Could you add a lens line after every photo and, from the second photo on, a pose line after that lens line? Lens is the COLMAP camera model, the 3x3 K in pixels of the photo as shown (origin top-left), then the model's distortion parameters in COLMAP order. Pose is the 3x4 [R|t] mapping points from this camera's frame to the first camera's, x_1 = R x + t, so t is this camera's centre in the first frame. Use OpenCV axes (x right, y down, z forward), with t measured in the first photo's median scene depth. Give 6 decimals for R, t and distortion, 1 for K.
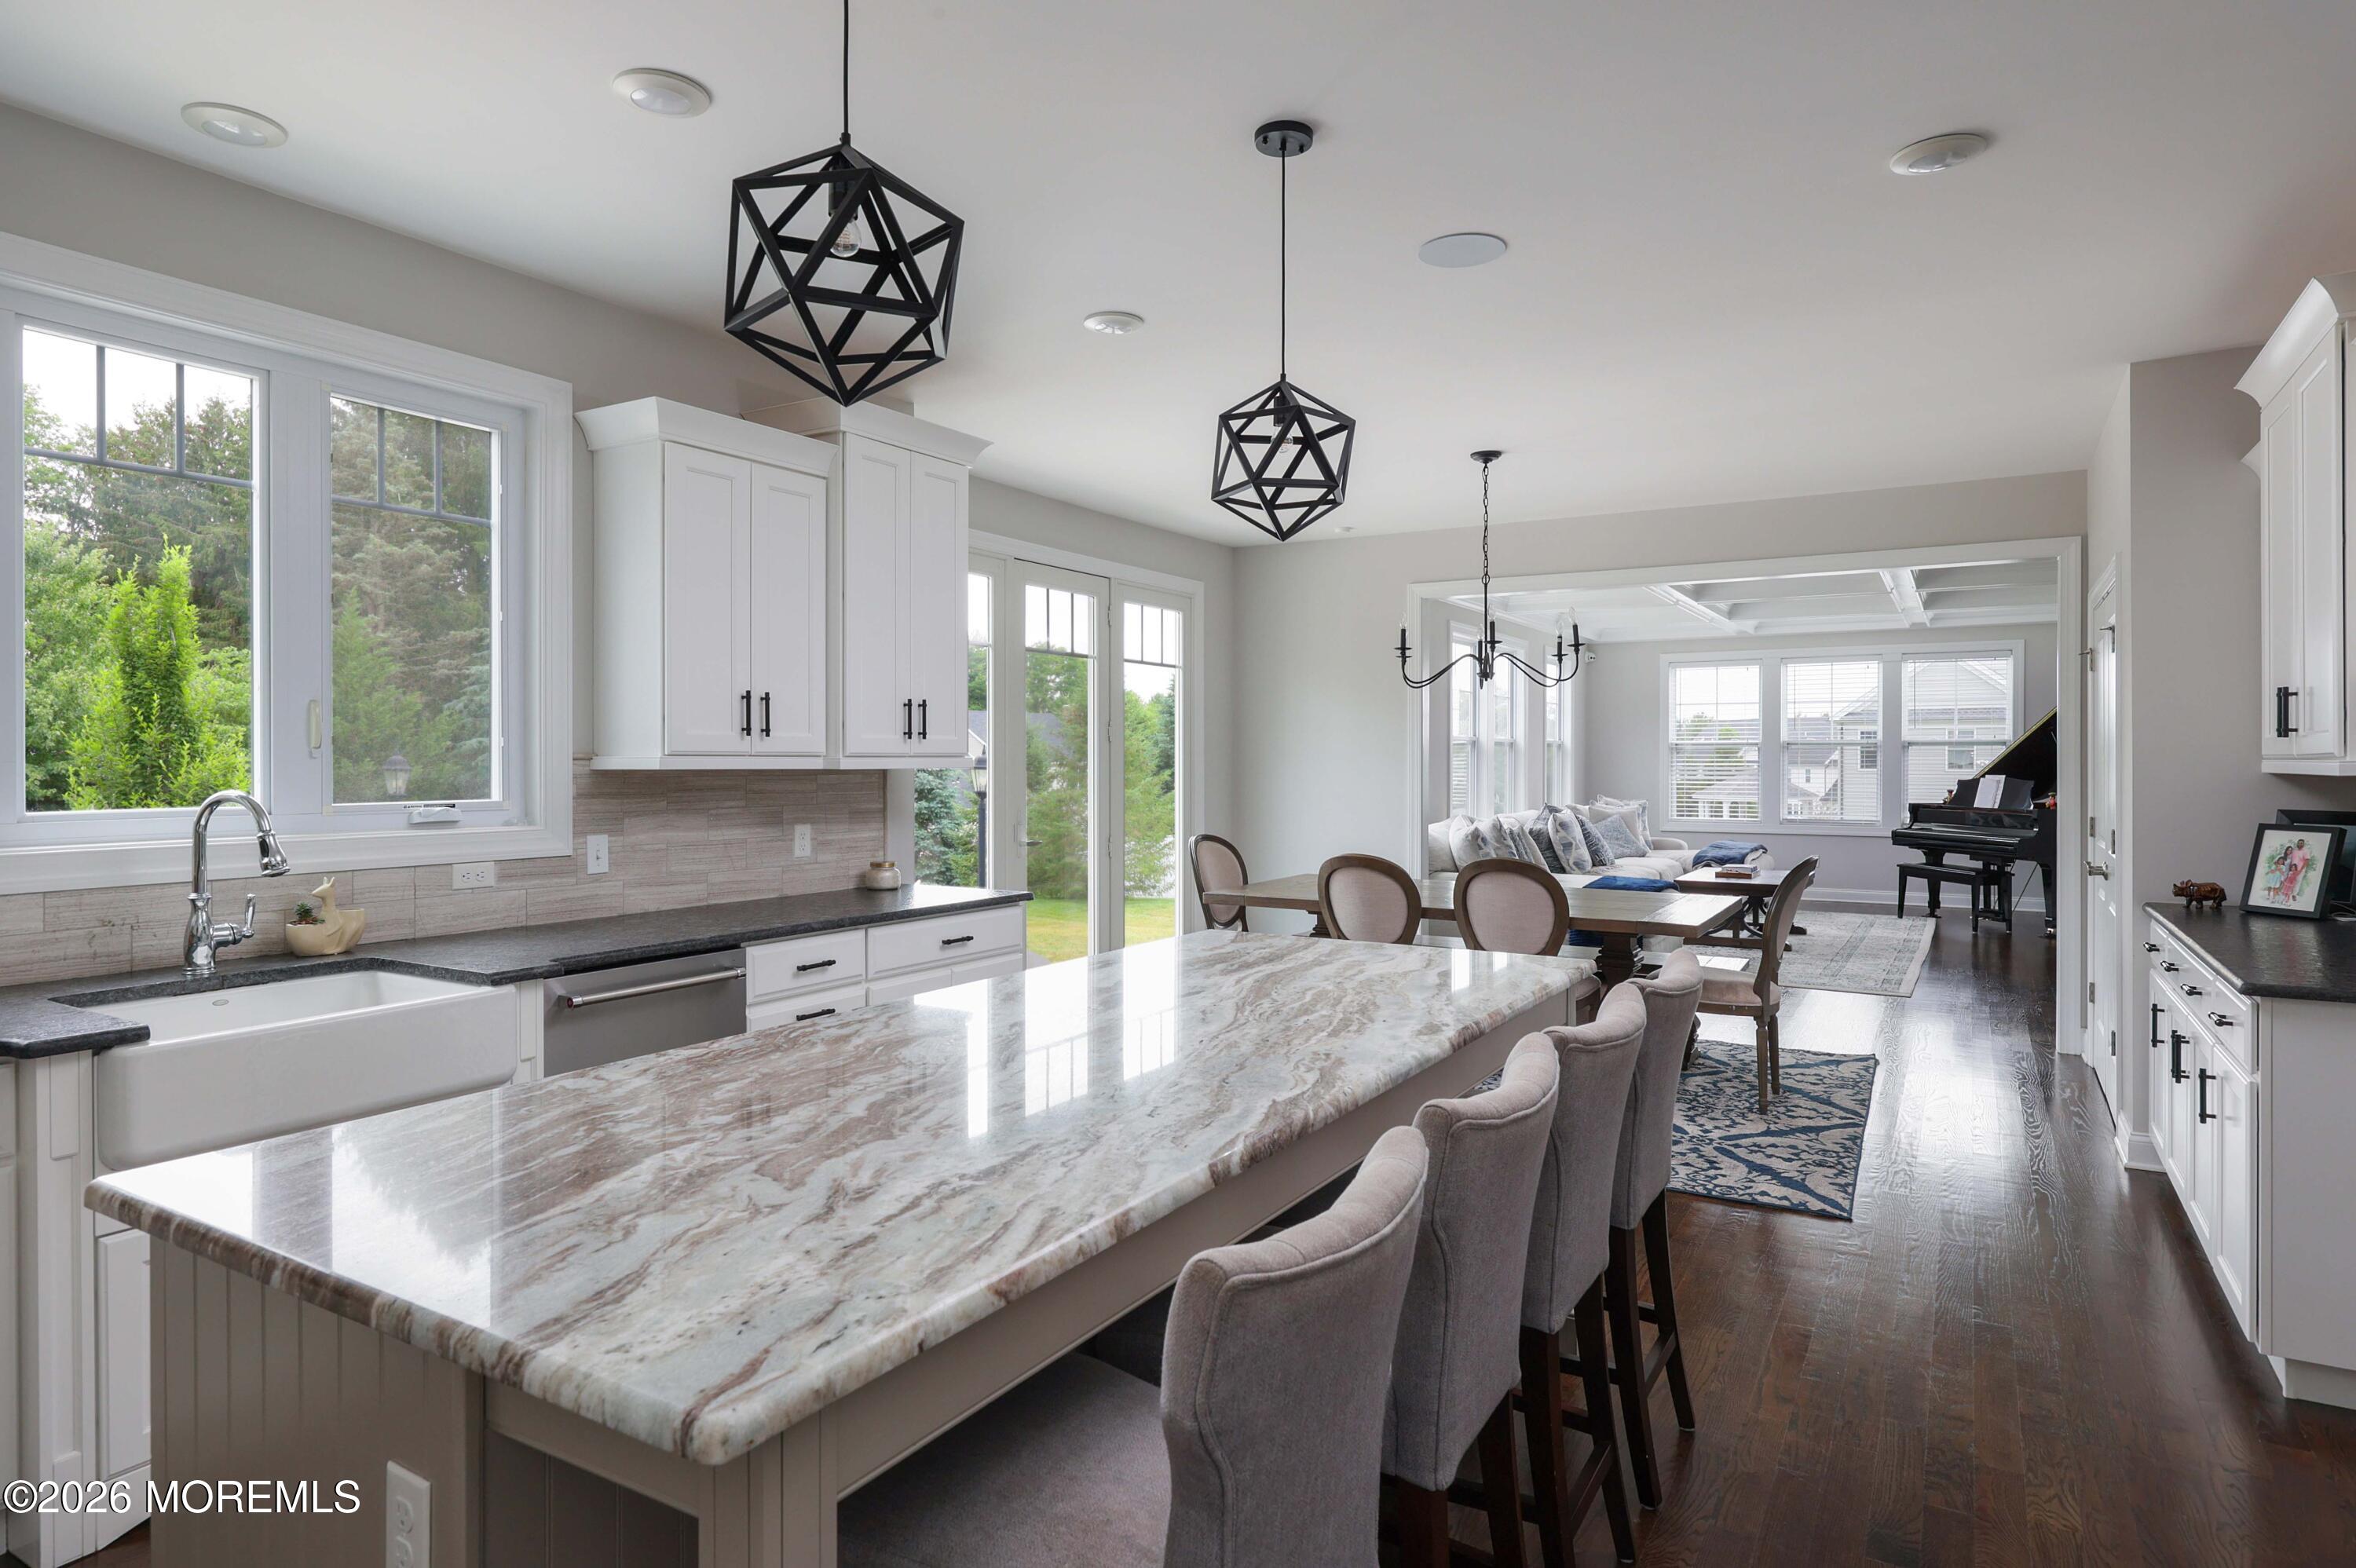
lens RADIAL K [[1310.8, 0, 1193.8], [0, 1310.8, 770.4], [0, 0, 1]] dist [0.005013, 0.000052]
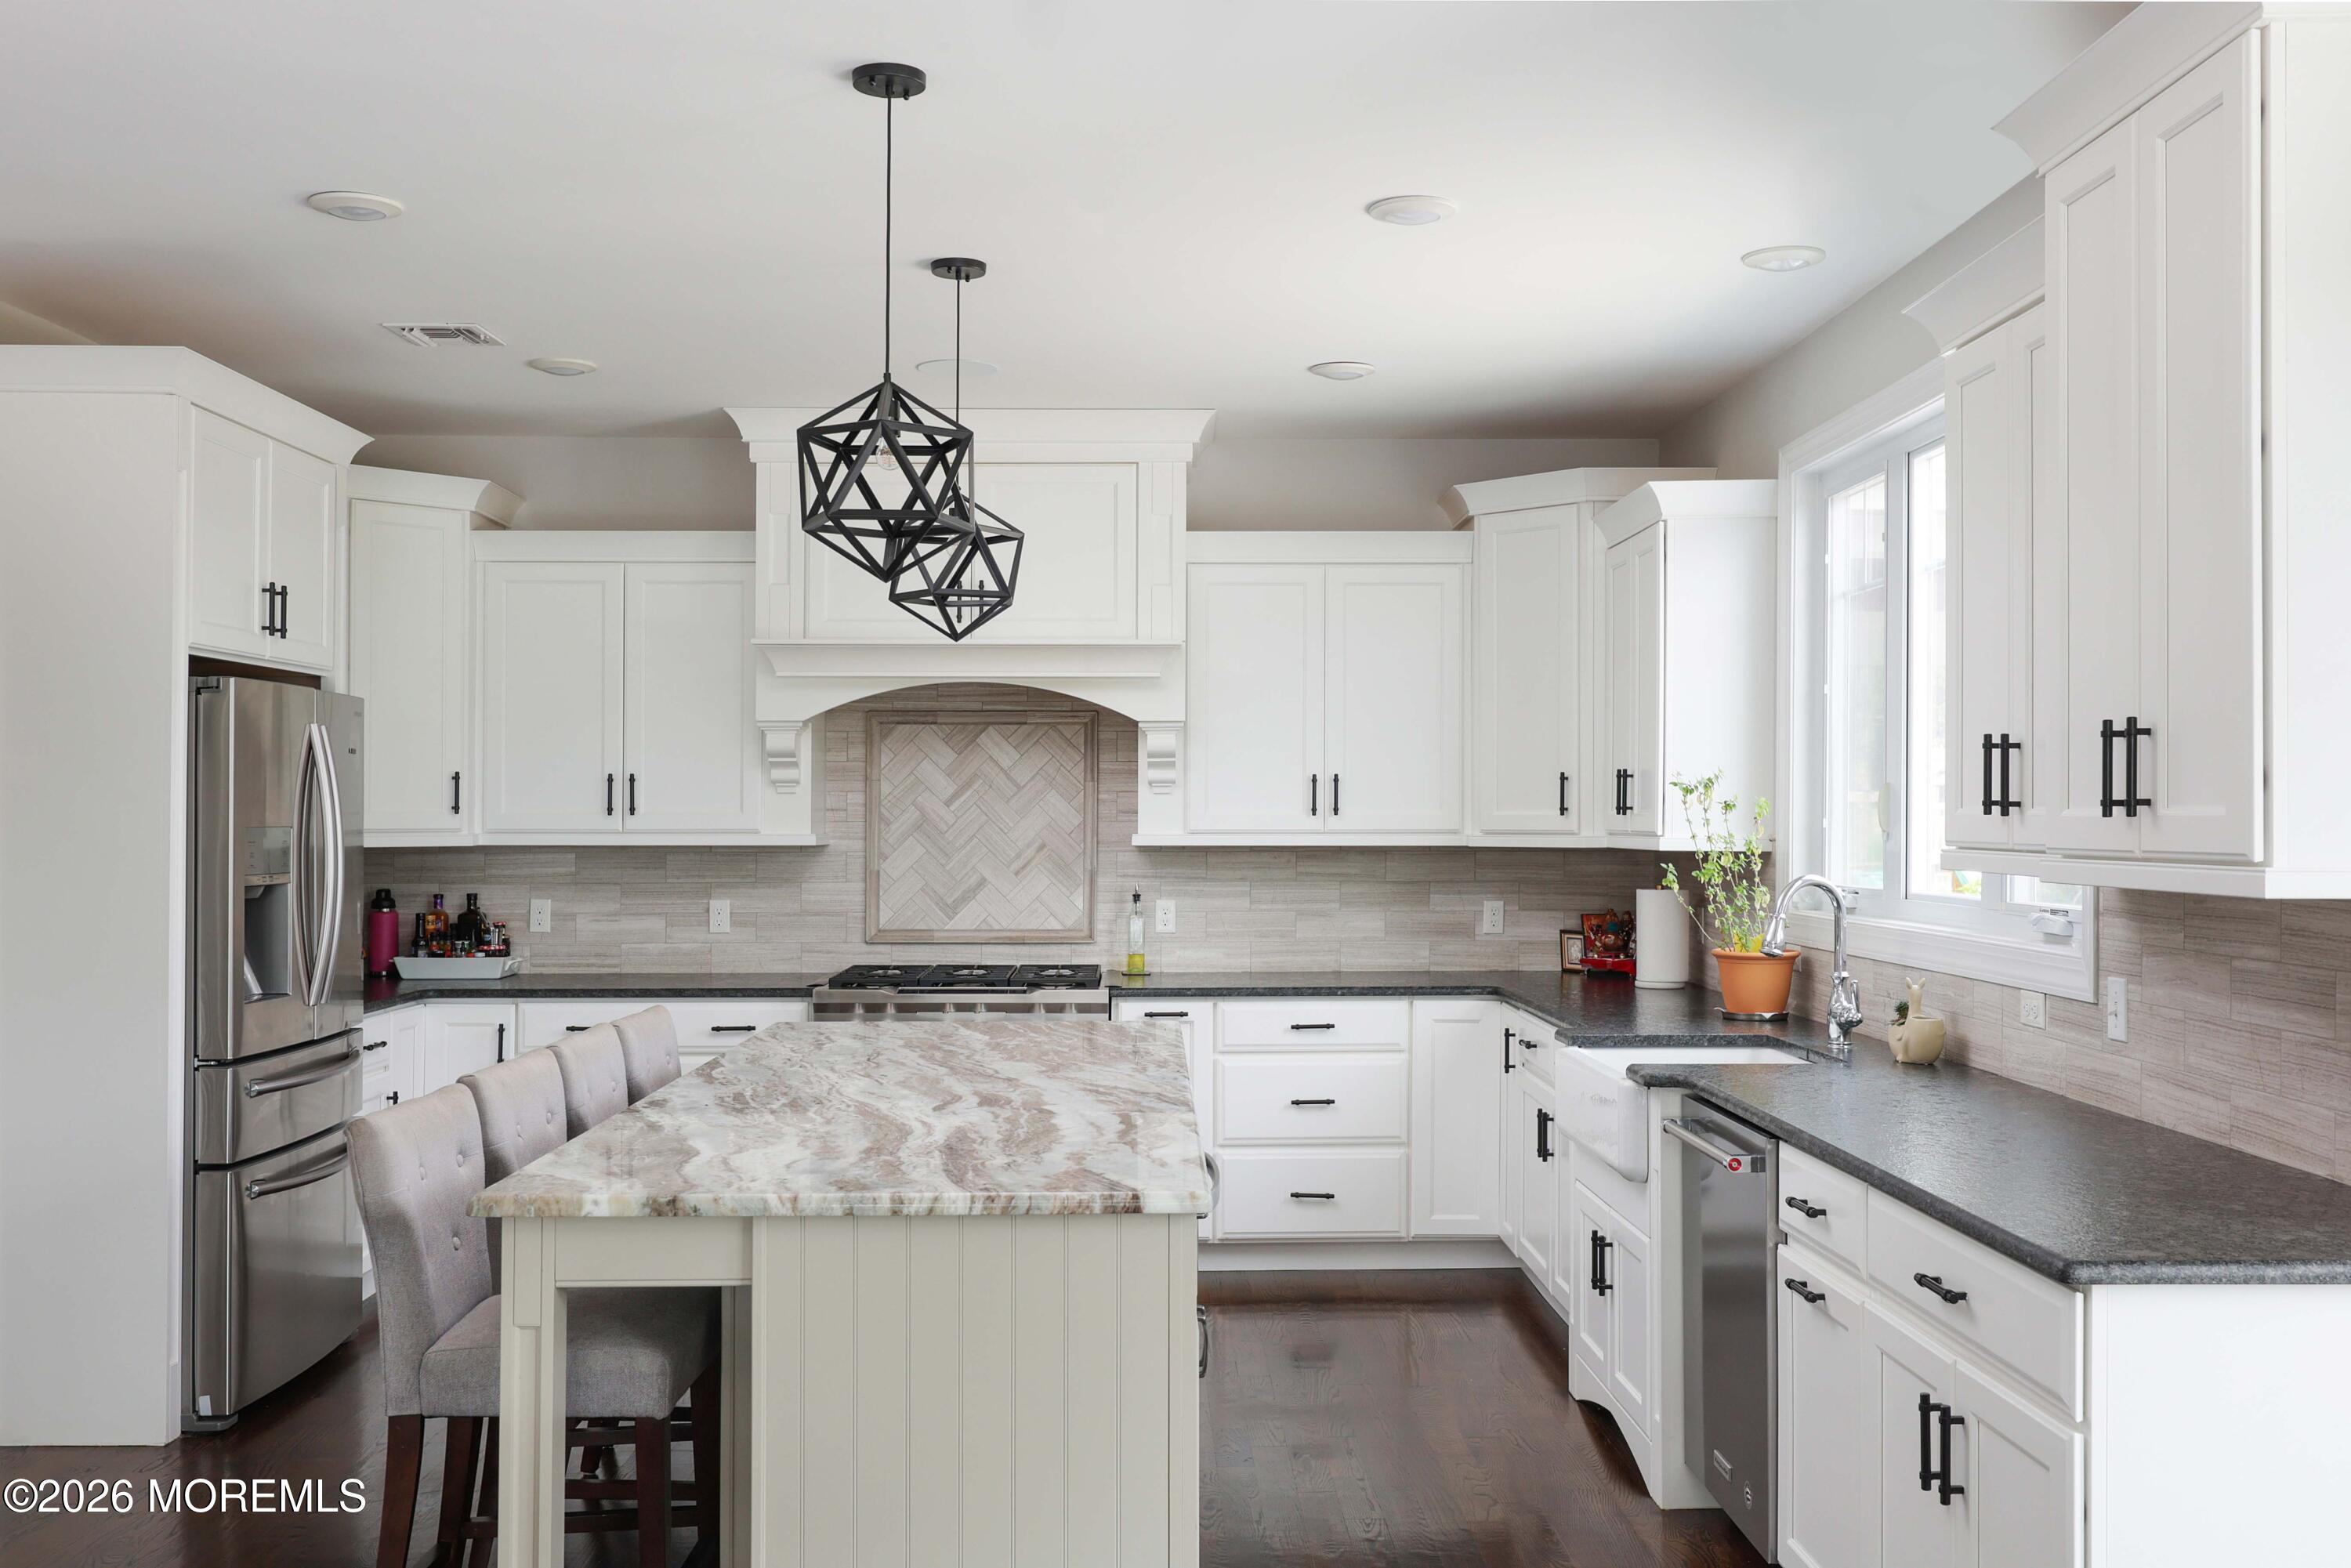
lens RADIAL K [[2138.6, 0, 1188.1], [0, 2138.6, 805.9], [0, 0, 1]] dist [0.011744, 0.000000]
pose [[-0.848644, -0.002837, -0.528957, 0.421254], [-0.005696, 0.999977, 0.003775, -0.030378], [0.528934, 0.006217, -0.848640, 1.541370]]
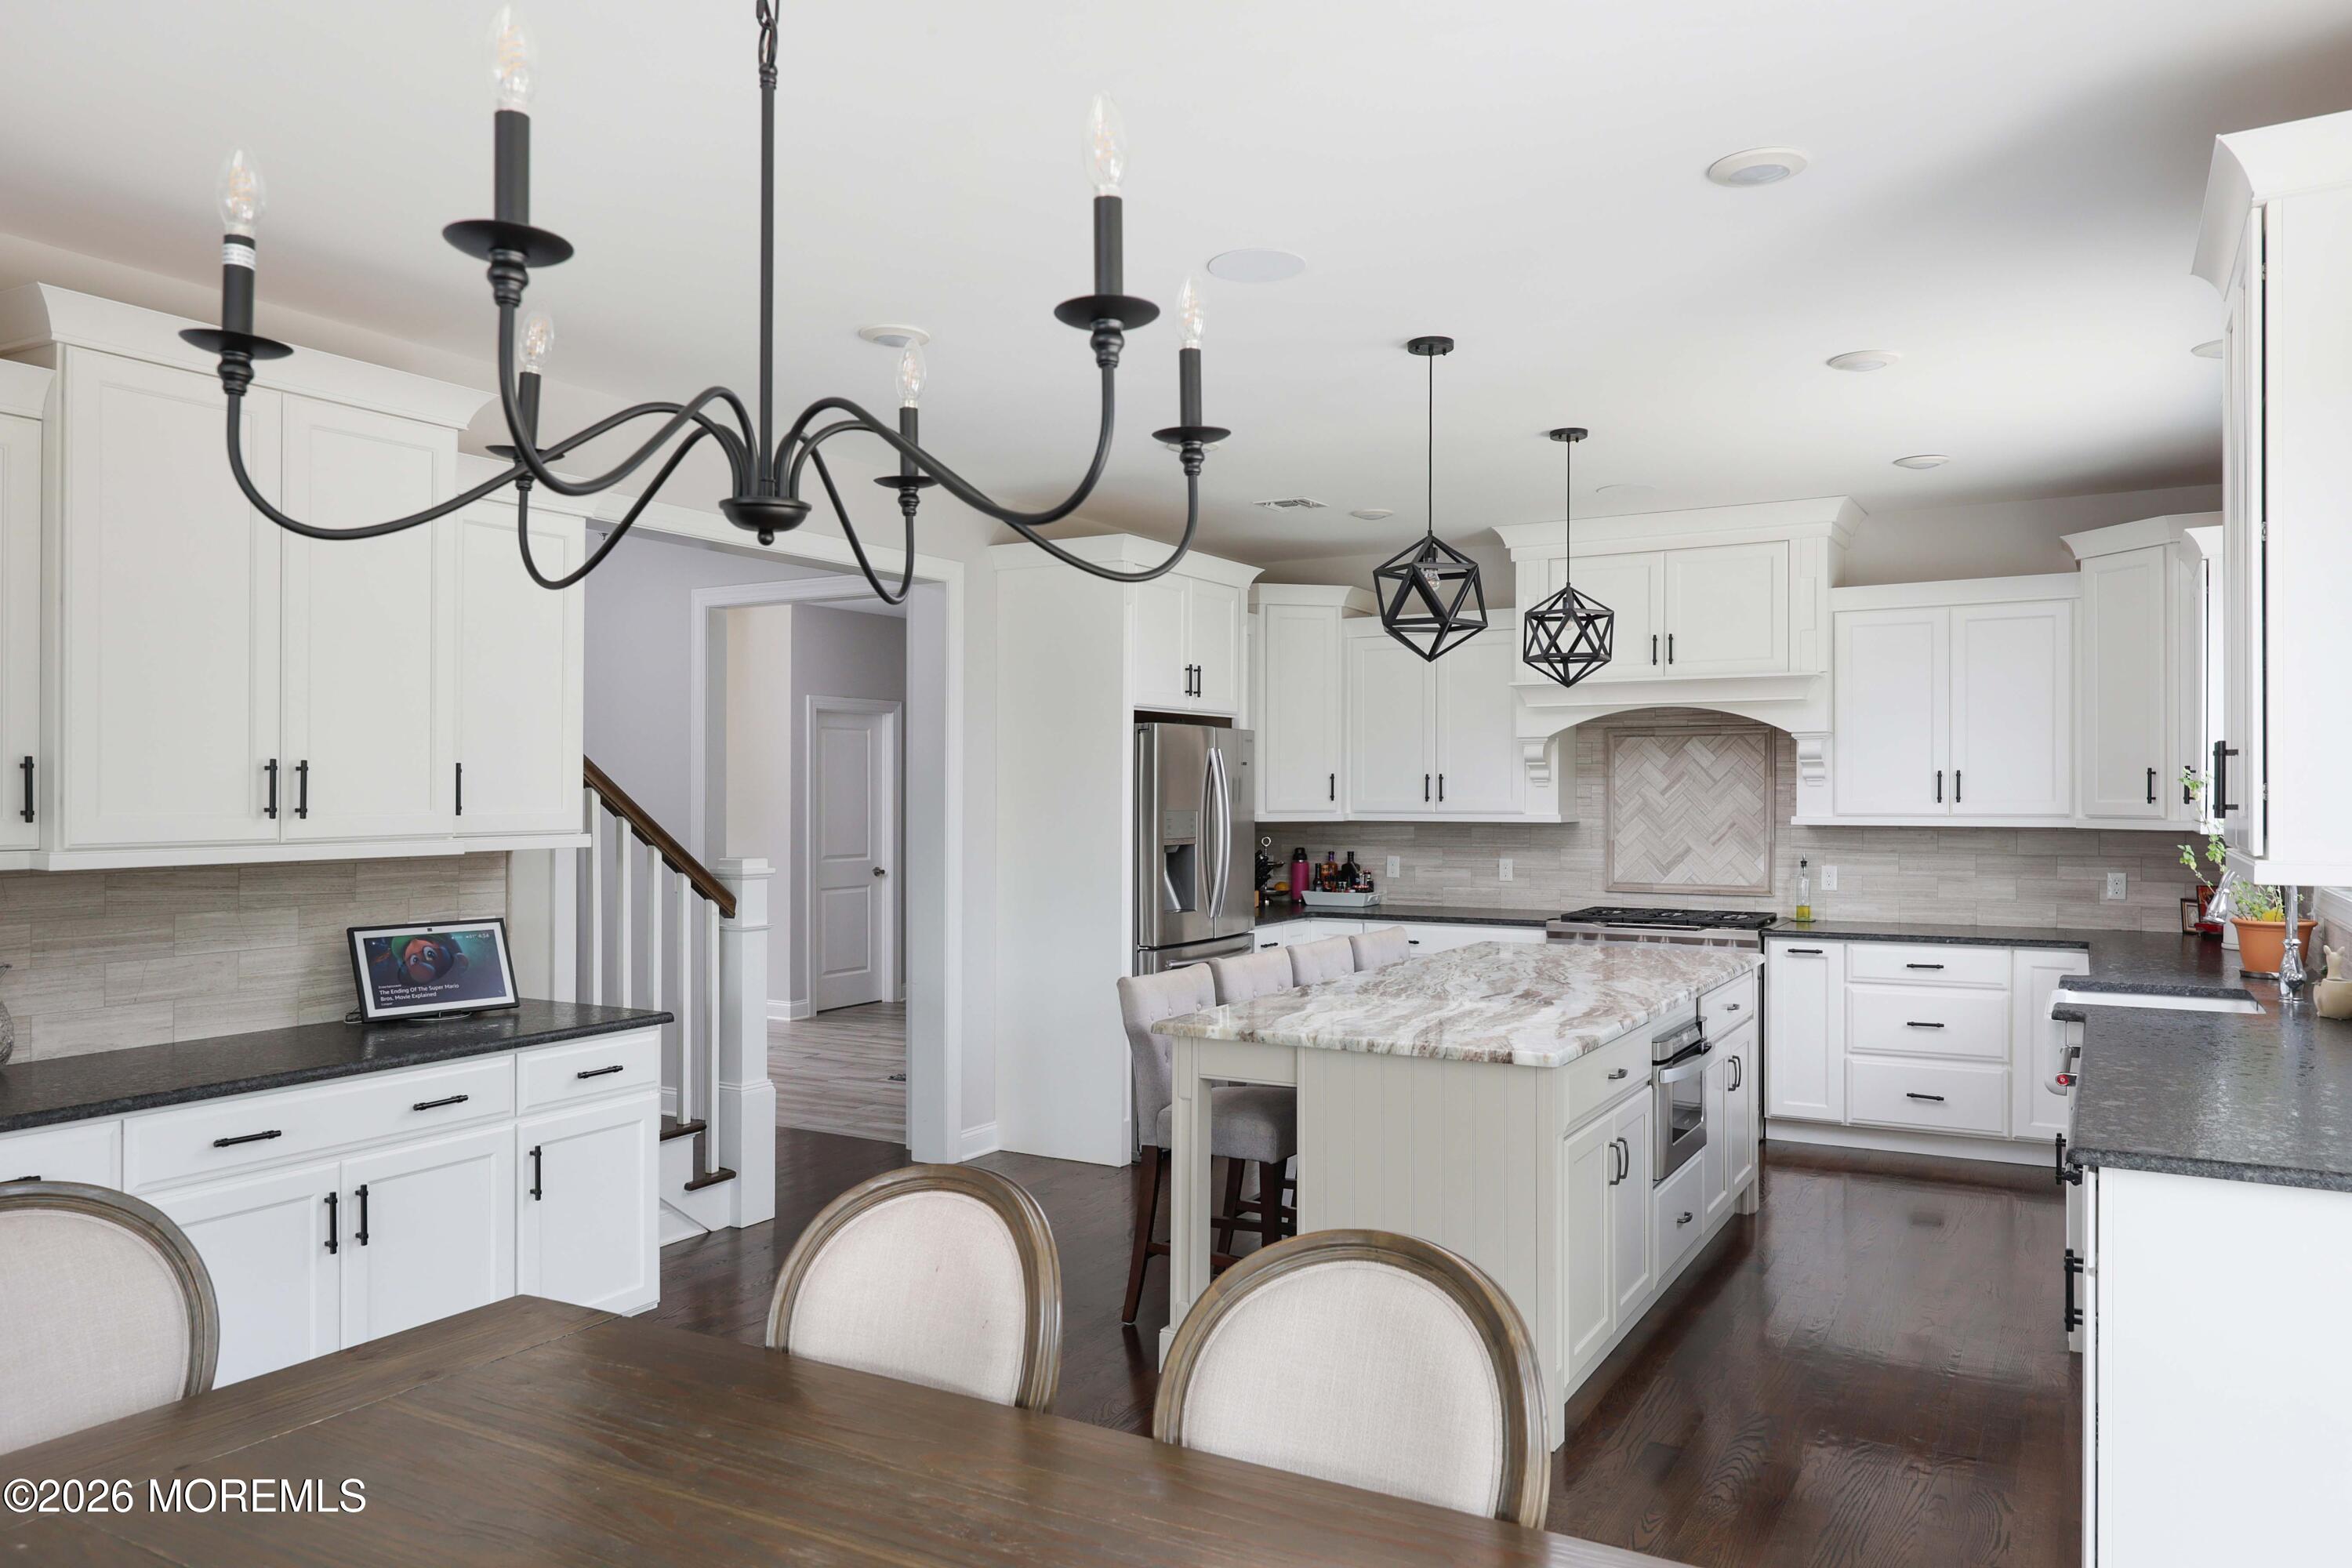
lens RADIAL K [[1605.5, 0, 1204.5], [0, 1605.5, 795.7], [0, 0, 1]] dist [0.016309, -0.000718]
pose [[-0.999595, 0.000229, -0.028458, 0.232756], [-0.000105, 0.999931, 0.011719, -0.043671], [0.028459, 0.011717, -0.999526, 1.782331]]
